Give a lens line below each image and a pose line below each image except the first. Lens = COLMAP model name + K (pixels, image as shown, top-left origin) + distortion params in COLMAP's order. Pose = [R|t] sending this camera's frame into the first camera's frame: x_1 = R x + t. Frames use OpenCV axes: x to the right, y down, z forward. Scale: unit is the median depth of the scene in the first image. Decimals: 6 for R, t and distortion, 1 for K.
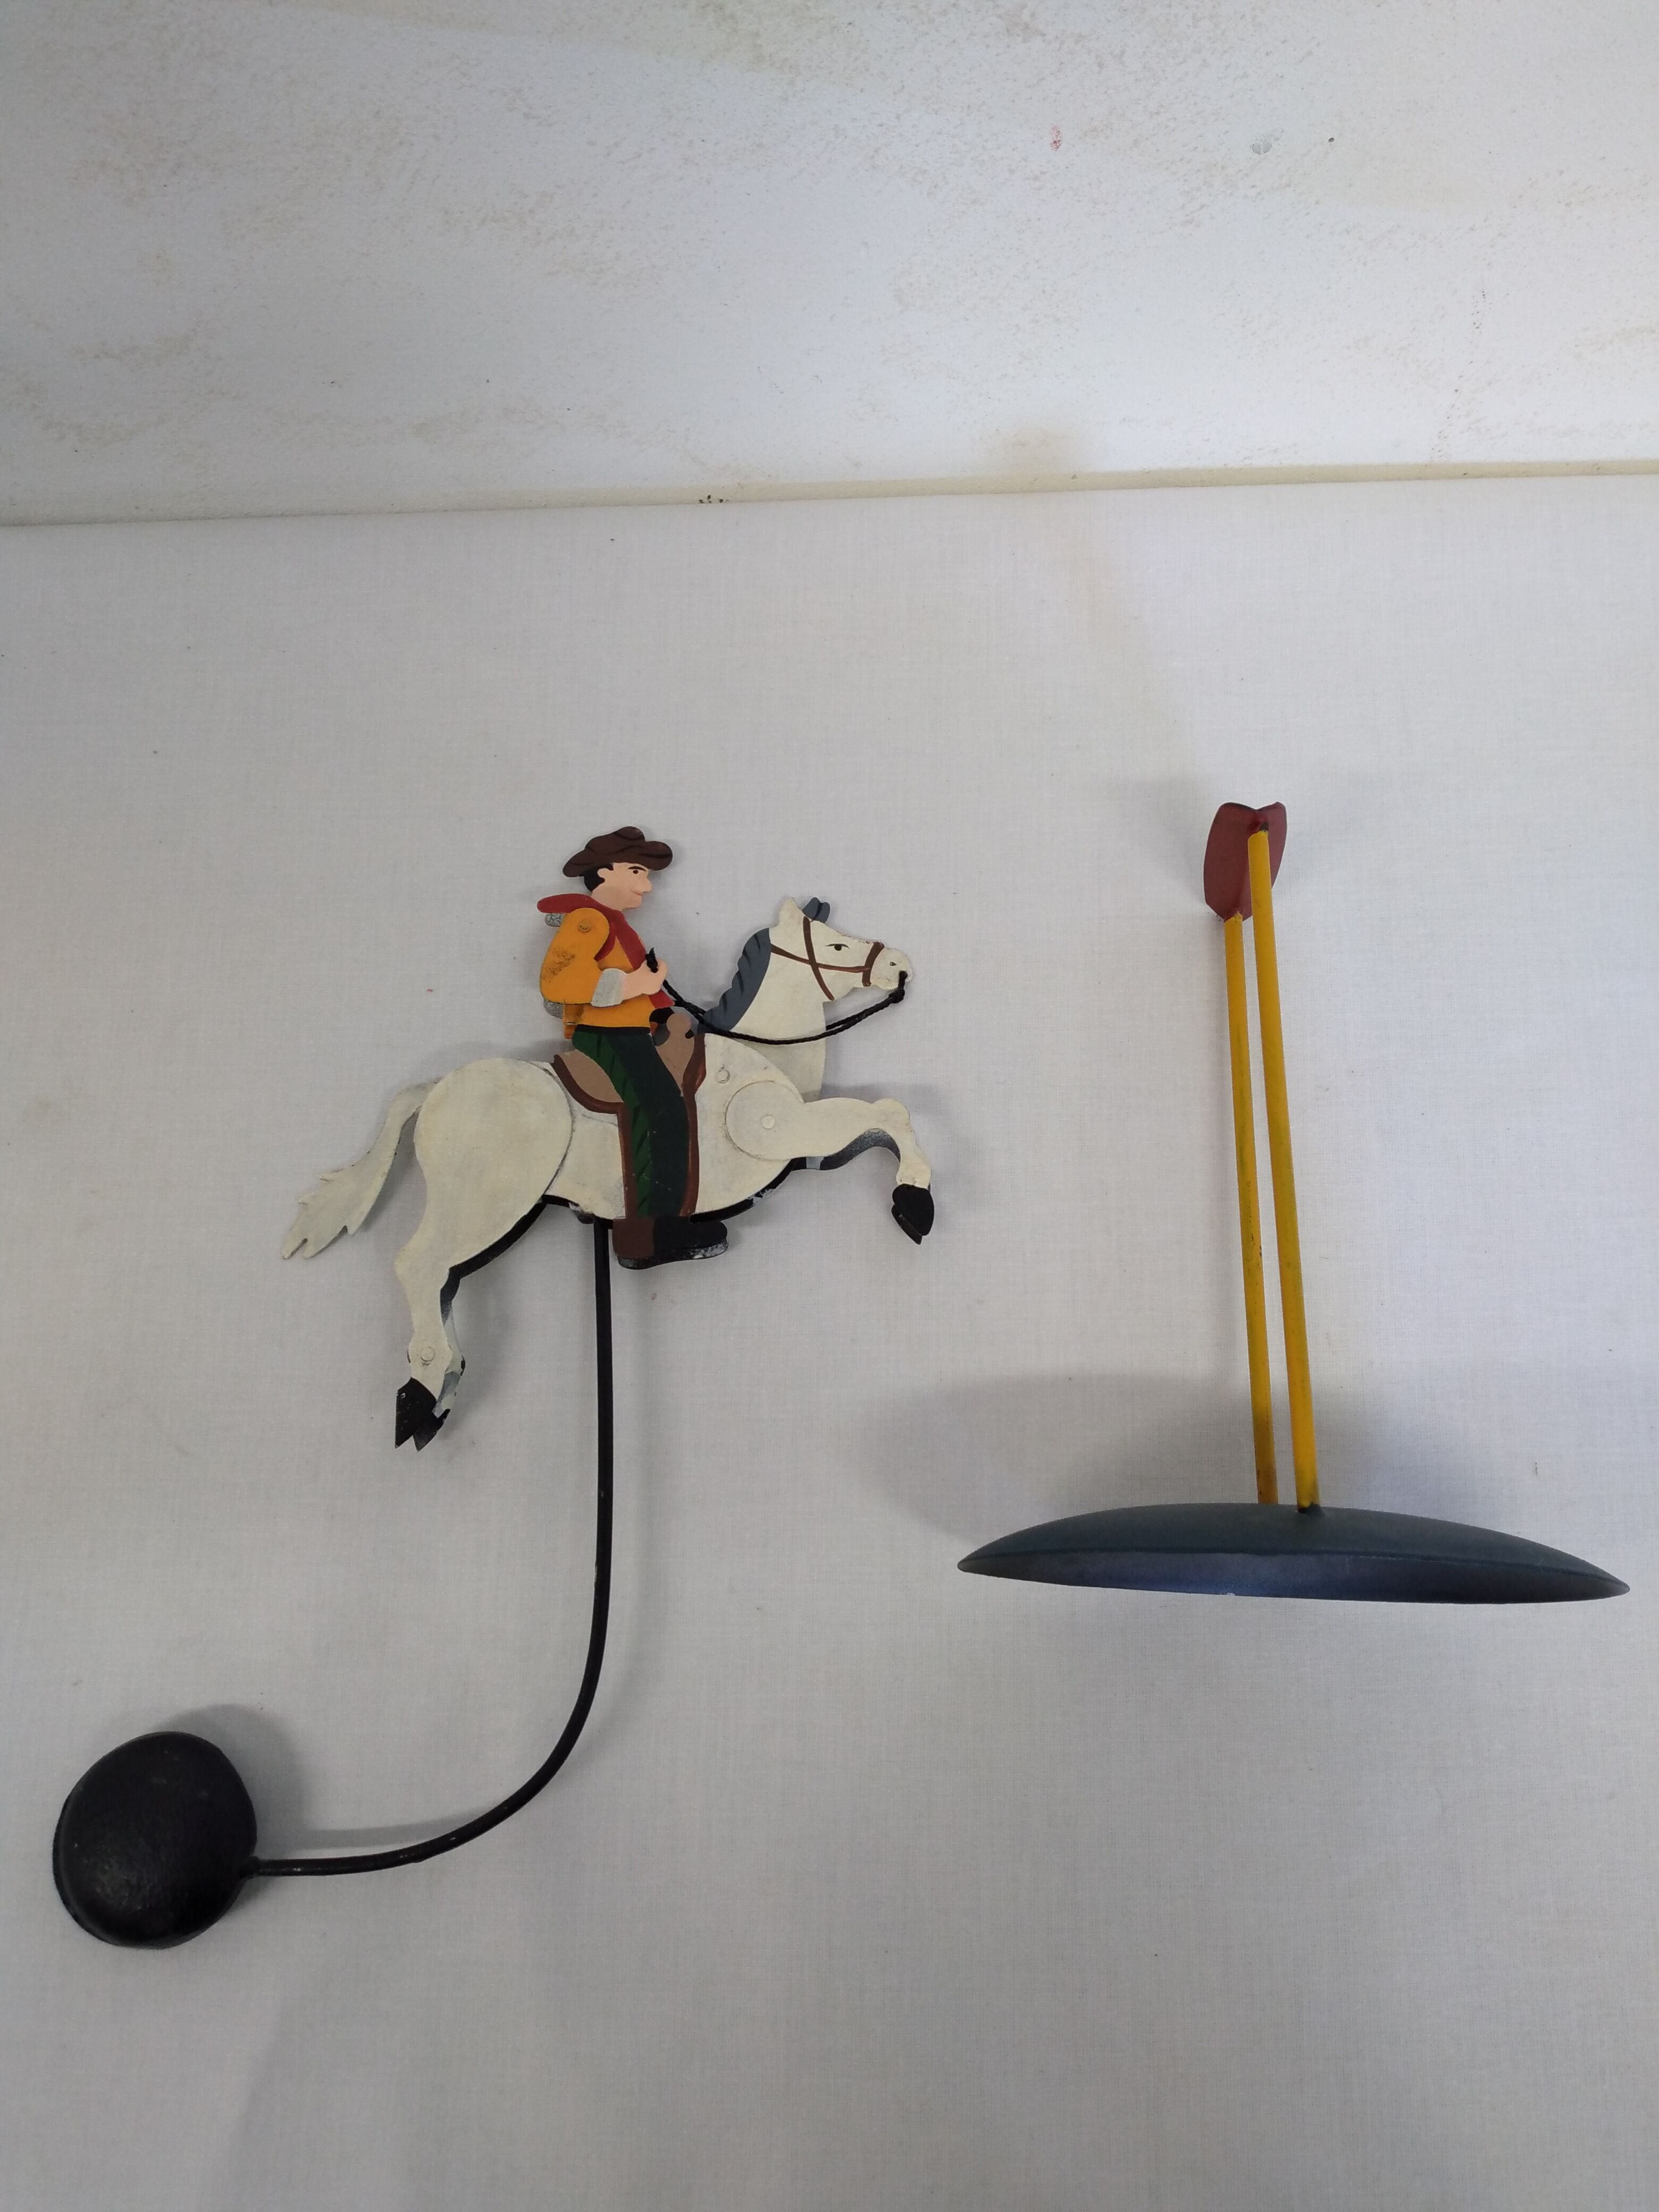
lens RADIAL K [[1720.9, 0, 852.0], [0, 1720.9, 1095.7], [0, 0, 1]] dist [-0.000706, -0.039655]
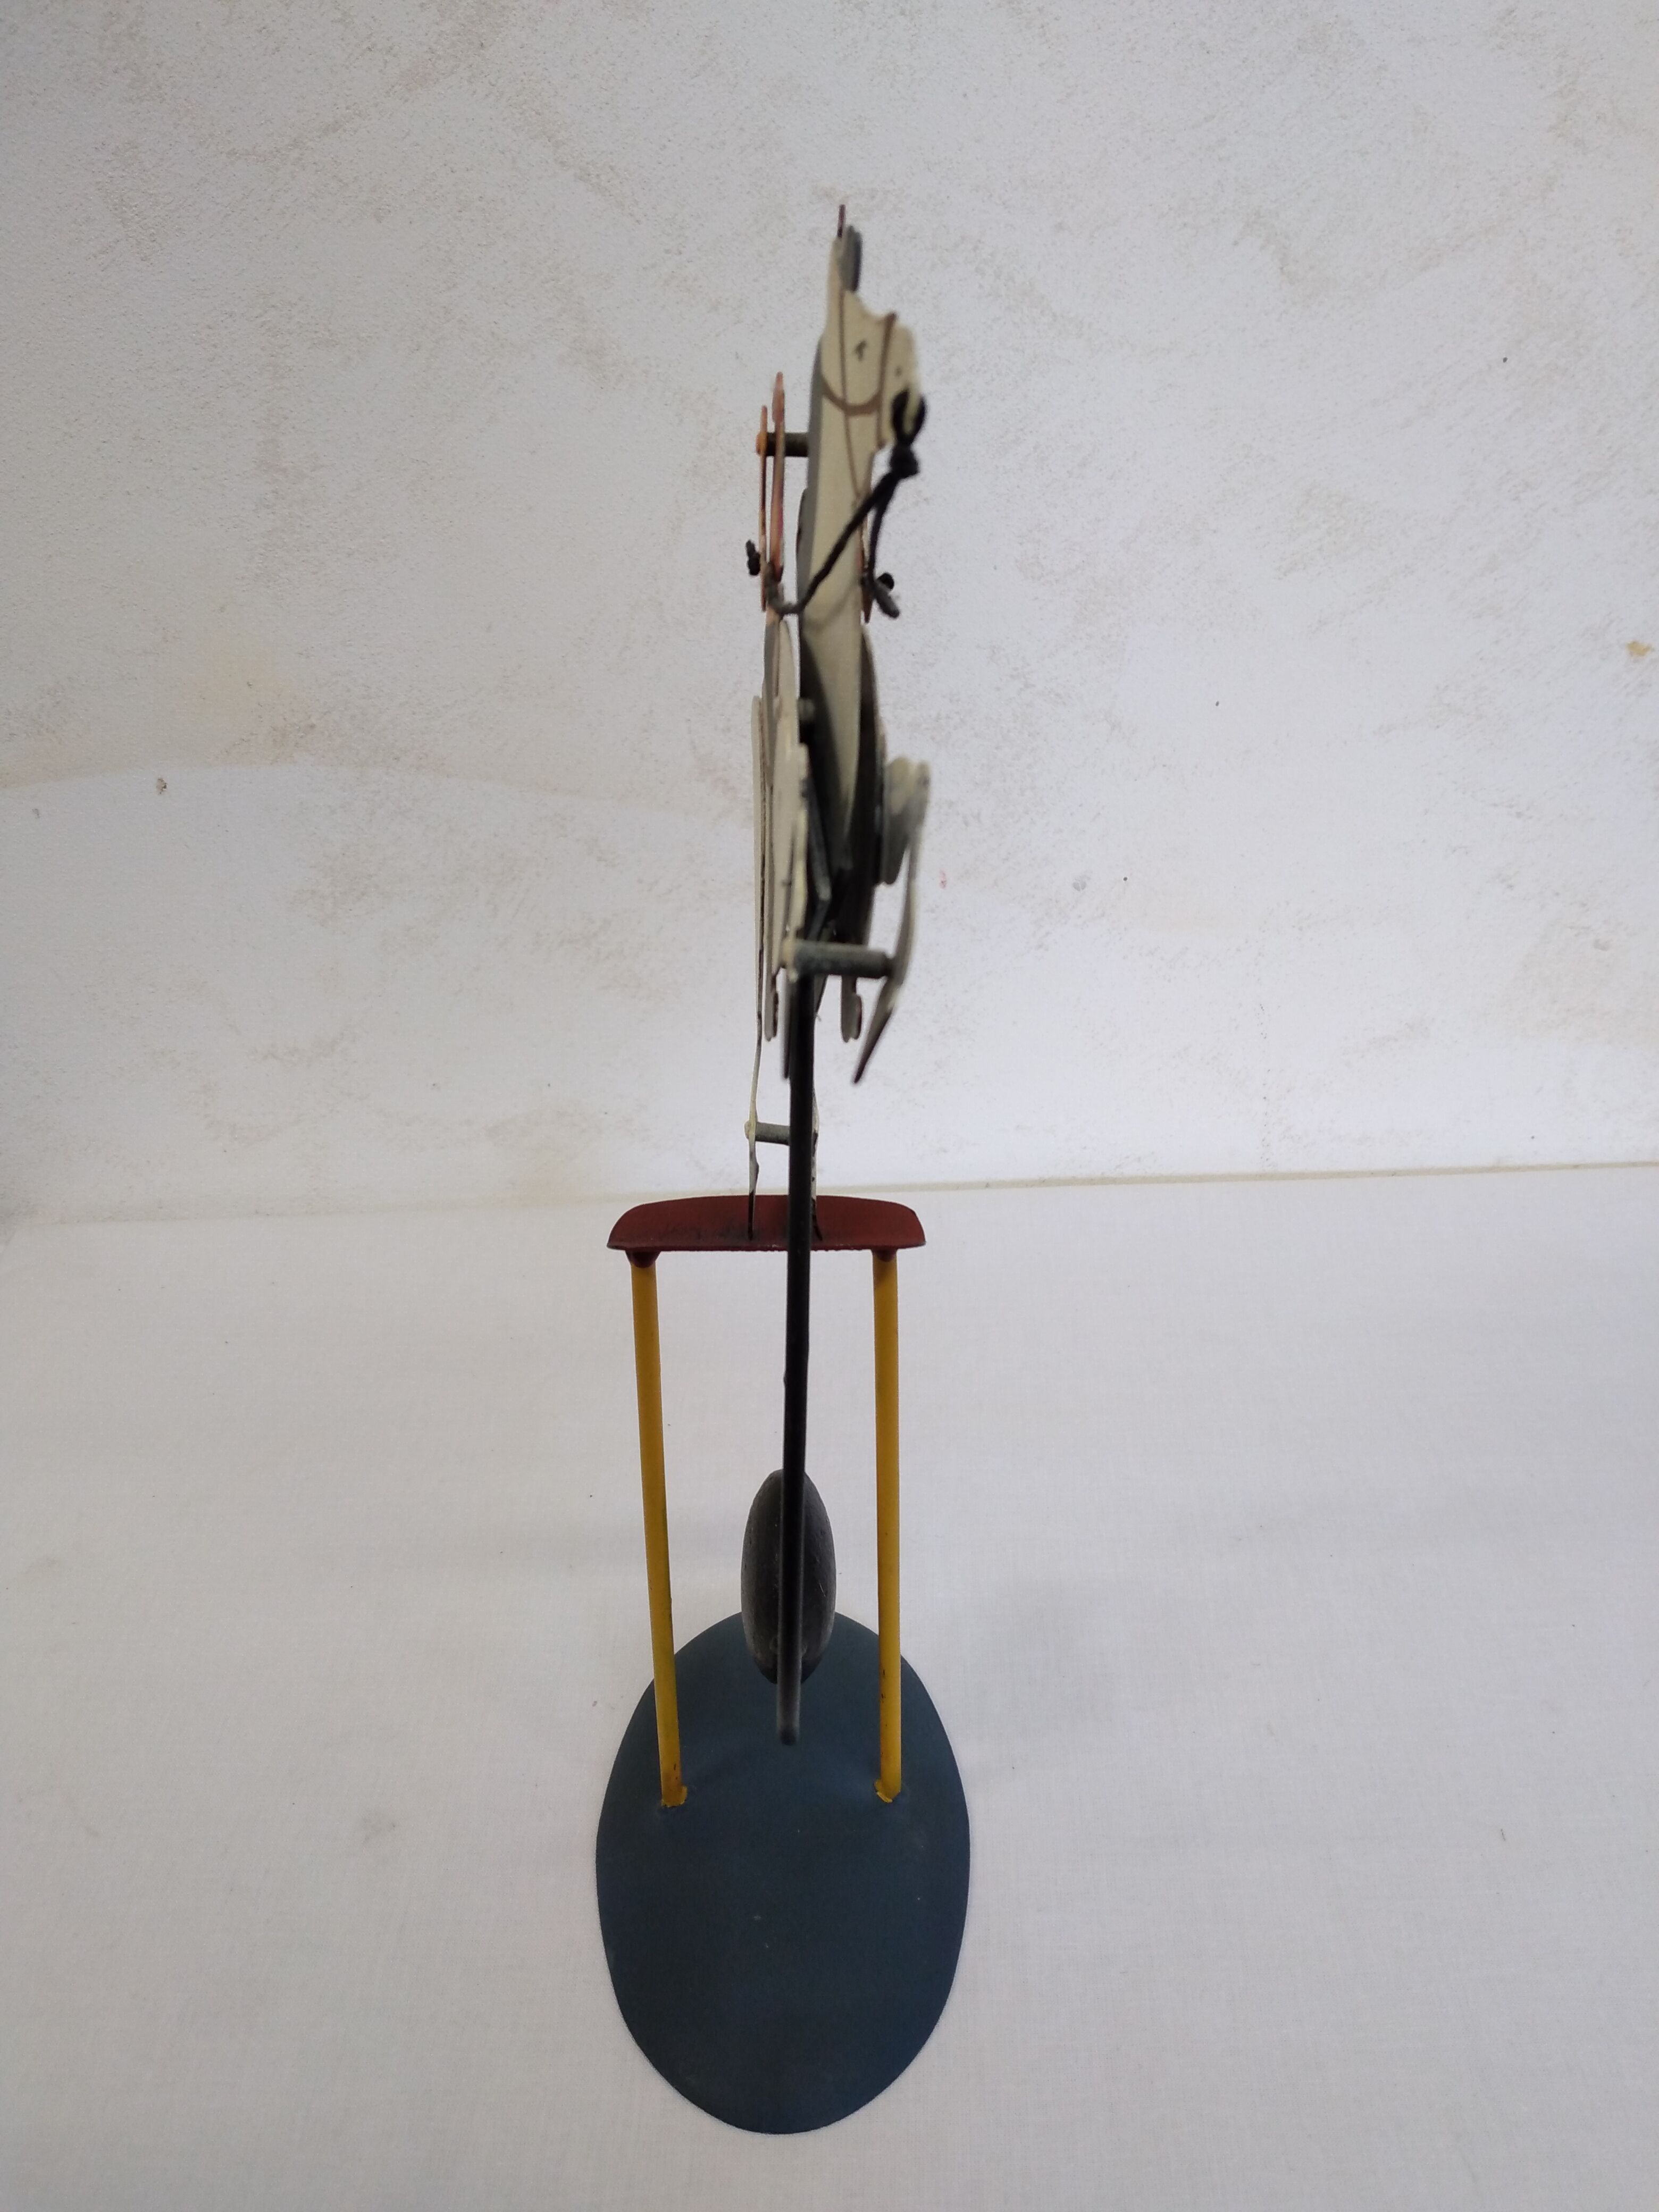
lens RADIAL K [[1720.9, 0, 855.4], [0, 1720.9, 1113.6], [0, 0, 1]] dist [-0.000706, -0.039655]
pose [[0.999960, -0.003025, -0.008395, 0.047289], [-0.003599, 0.724172, -0.689610, 0.576973], [0.008165, 0.689613, 0.724132, 0.031948]]
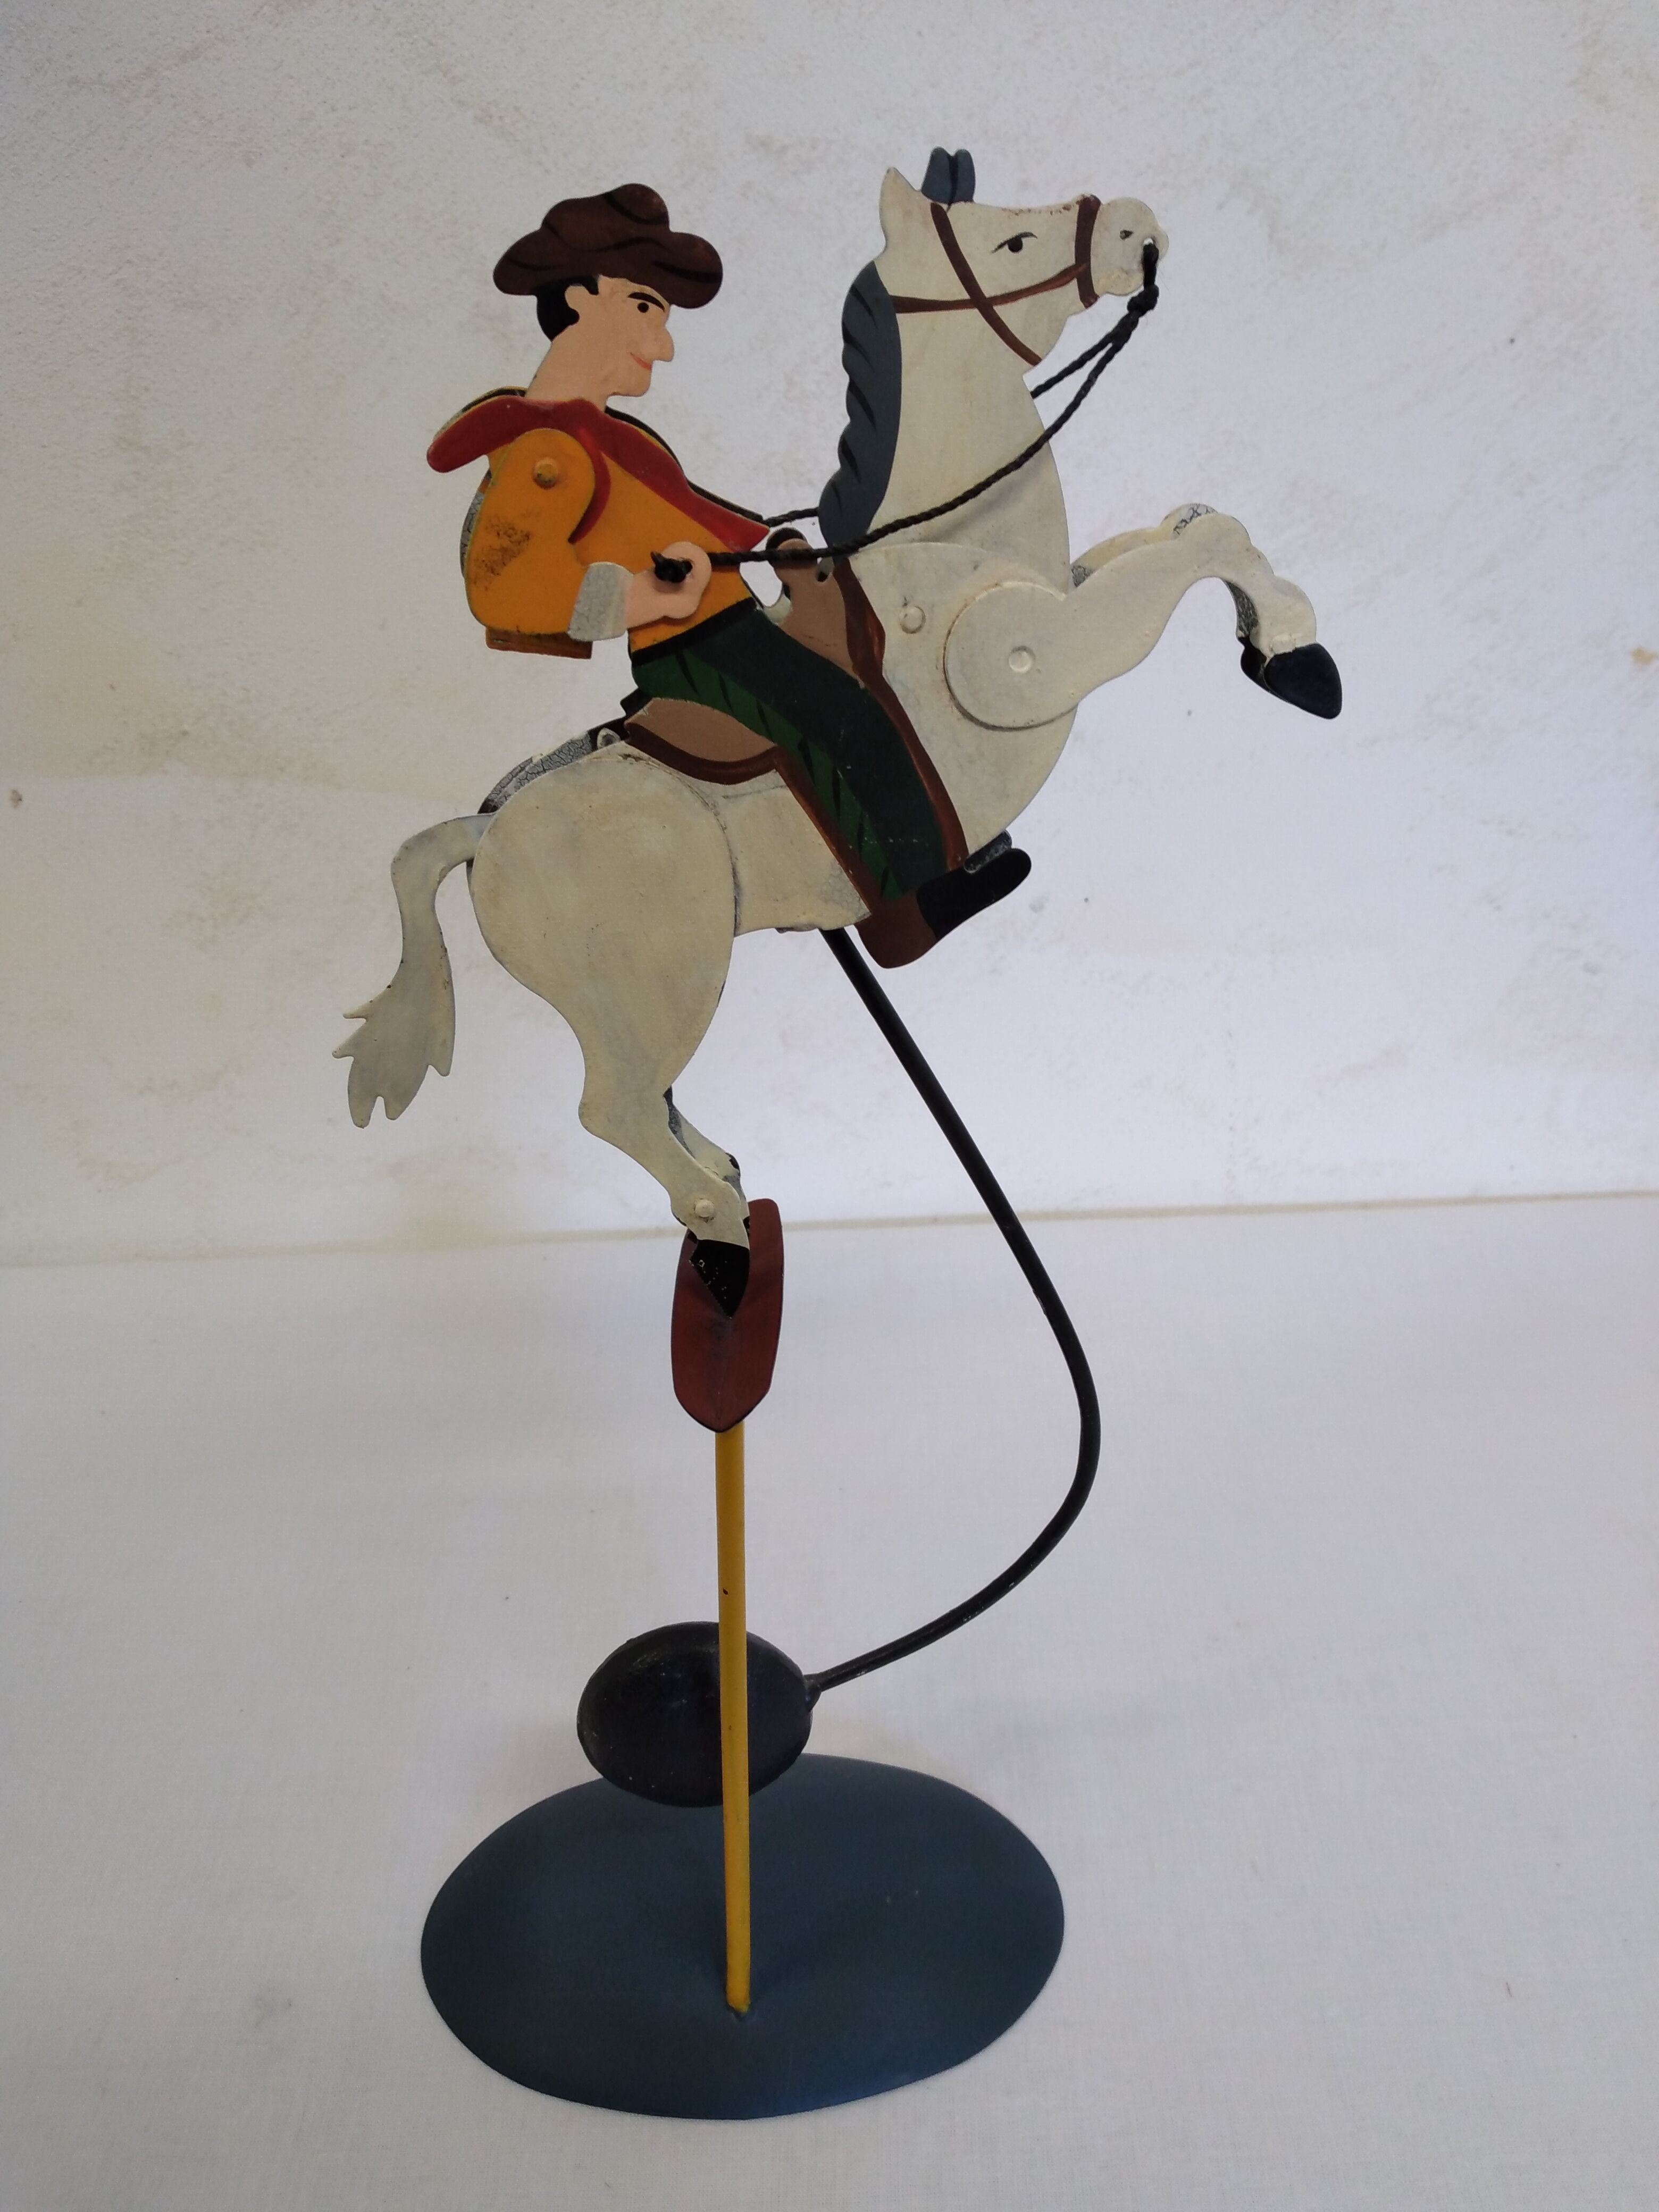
lens RADIAL K [[1720.9, 0, 841.4], [0, 1720.9, 1098.5], [0, 0, 1]] dist [-0.000706, -0.039655]
pose [[0.999497, -0.006655, 0.031015, 0.032185], [0.025596, 0.746736, -0.664628, 0.437182], [-0.018737, 0.665087, 0.746530, 0.057176]]
